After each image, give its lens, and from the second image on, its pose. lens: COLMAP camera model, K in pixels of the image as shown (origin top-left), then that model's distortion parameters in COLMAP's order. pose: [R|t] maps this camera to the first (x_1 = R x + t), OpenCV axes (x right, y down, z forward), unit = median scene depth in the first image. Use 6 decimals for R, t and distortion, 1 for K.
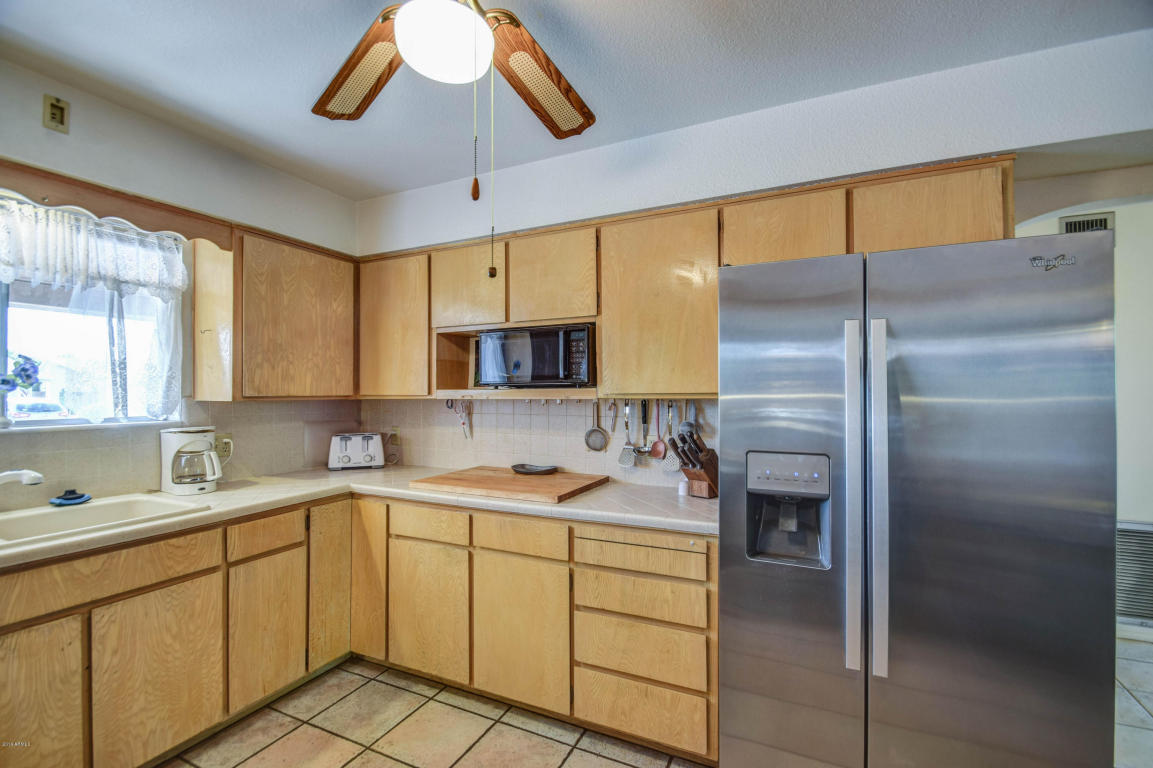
lens RADIAL K [[528.5, 0, 576.5], [0, 528.5, 384.0], [0, 0, 1]] dist [-0.014125, -0.000454]
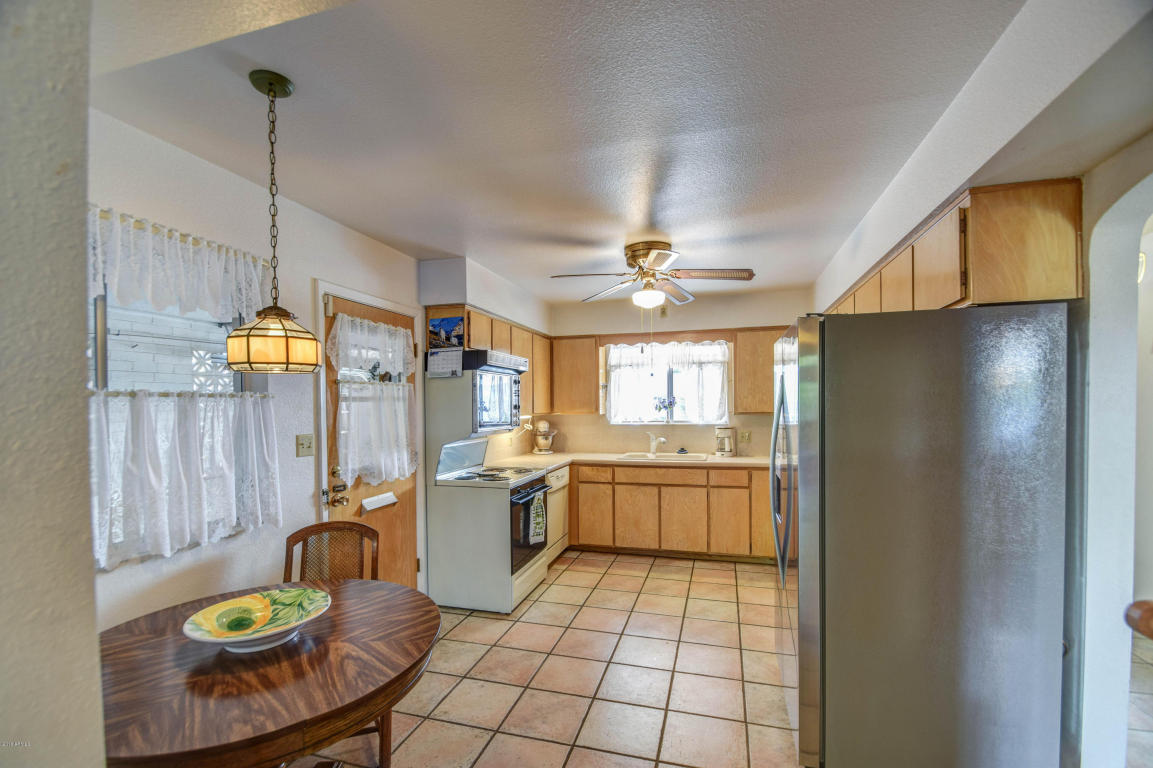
lens RADIAL K [[504.6, 0, 576.0], [0, 504.6, 407.9], [0, 0, 1]] dist [0.000201, -0.000095]
pose [[0.171484, 0.007725, -0.985157, 1.324915], [0.022293, 0.999683, 0.011719, -0.035433], [0.984935, -0.023971, 0.171258, 0.050023]]
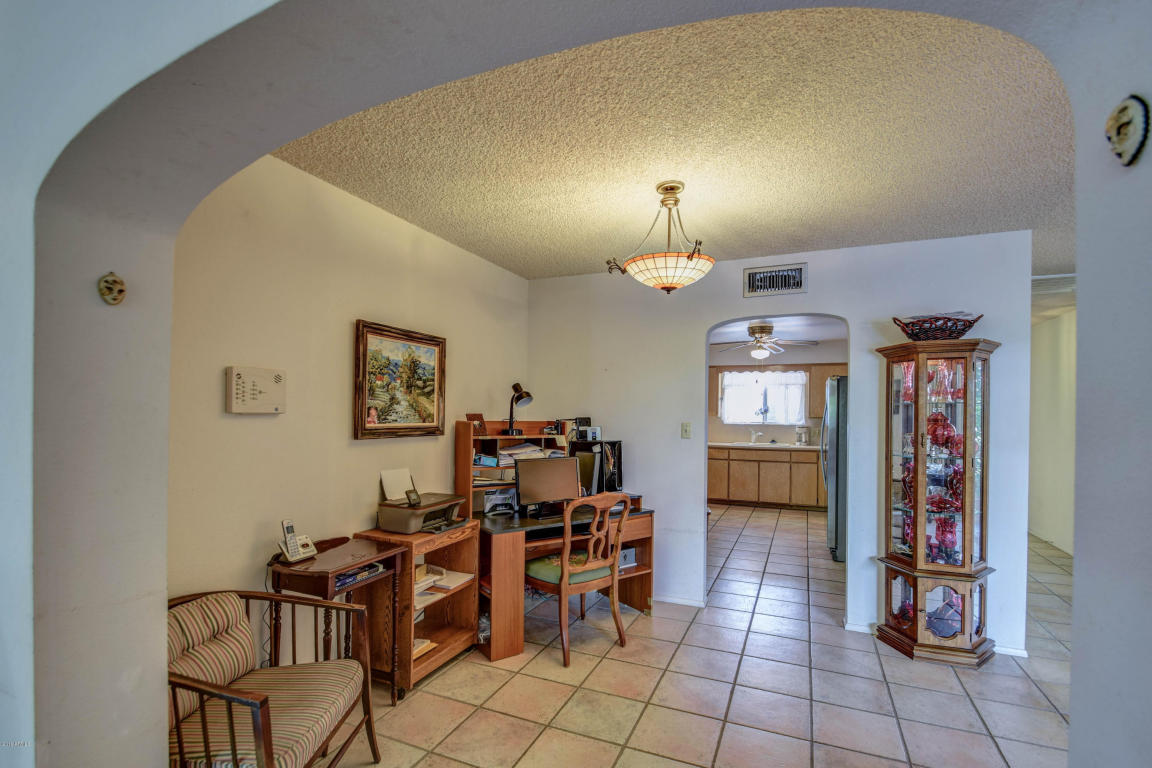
lens RADIAL K [[528.8, 0, 576.0], [0, 528.8, 414.5], [0, 0, 1]] dist [-0.000858, -0.000110]
pose [[0.046526, 0.009033, -0.998876, 2.809979], [0.005216, 0.999943, 0.009285, -0.032103], [0.998903, -0.005642, 0.046477, -0.649911]]
